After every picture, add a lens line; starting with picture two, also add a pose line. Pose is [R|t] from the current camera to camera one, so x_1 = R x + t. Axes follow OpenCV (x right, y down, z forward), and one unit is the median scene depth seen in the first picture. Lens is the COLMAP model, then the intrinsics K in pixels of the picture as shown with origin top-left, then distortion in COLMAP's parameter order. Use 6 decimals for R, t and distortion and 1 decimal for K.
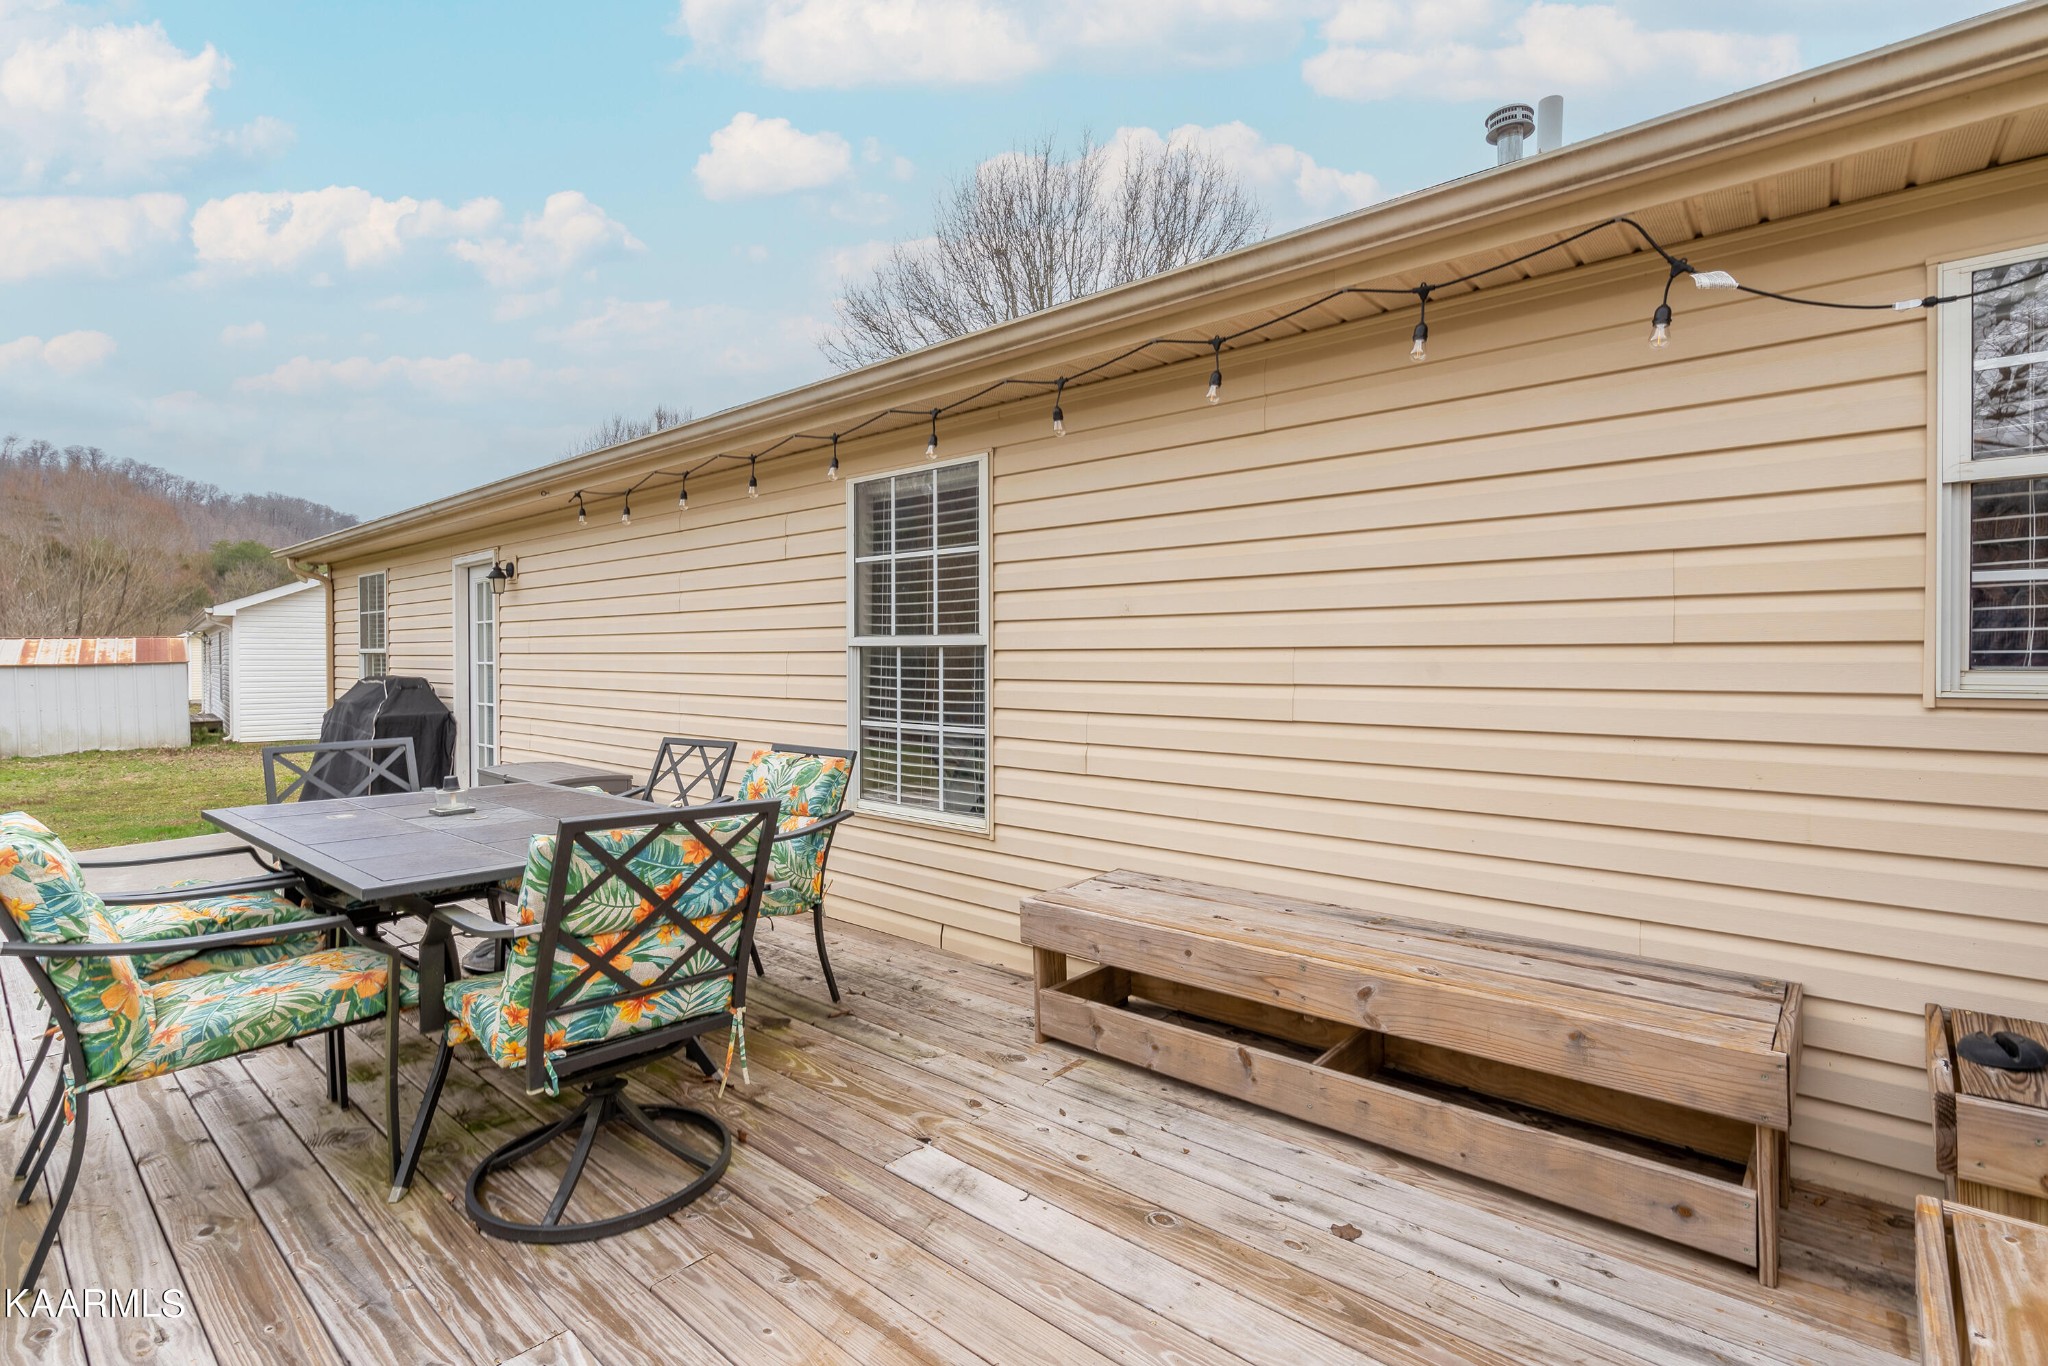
lens RADIAL K [[970.0, 0, 1038.2], [0, 970.0, 666.7], [0, 0, 1]] dist [0.005707, 0.001326]
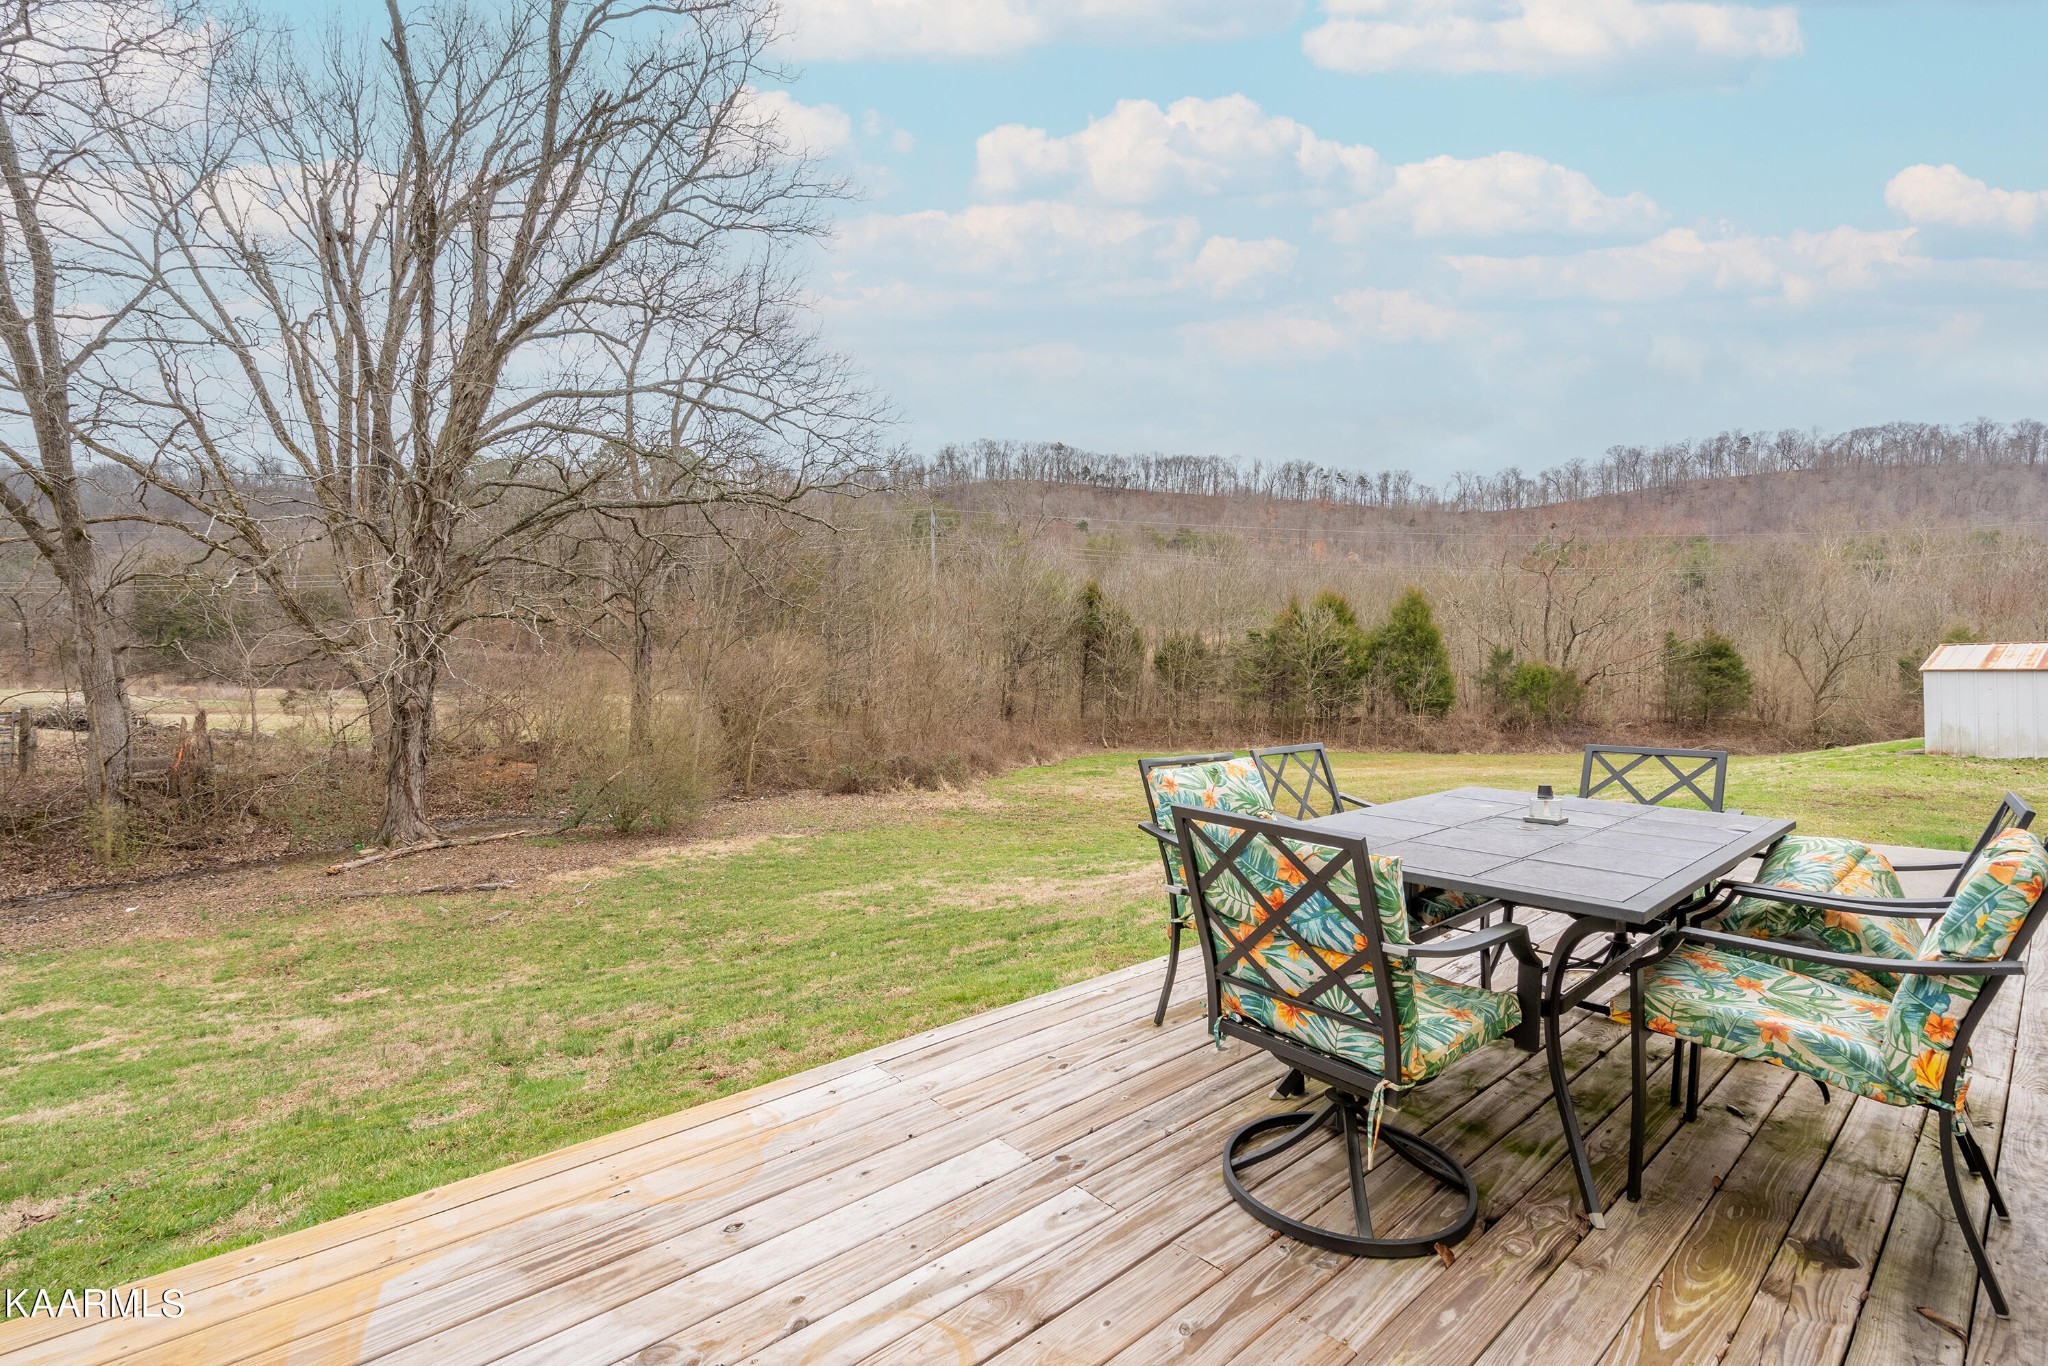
lens RADIAL K [[939.4, 0, 1032.3], [0, 939.4, 685.6], [0, 0, 1]] dist [0.001021, 0.001288]
pose [[-0.121301, 0.028576, -0.992204, 0.558102], [-0.012582, 0.999461, 0.030323, -0.012670], [0.992536, 0.016162, -0.120876, 0.831946]]
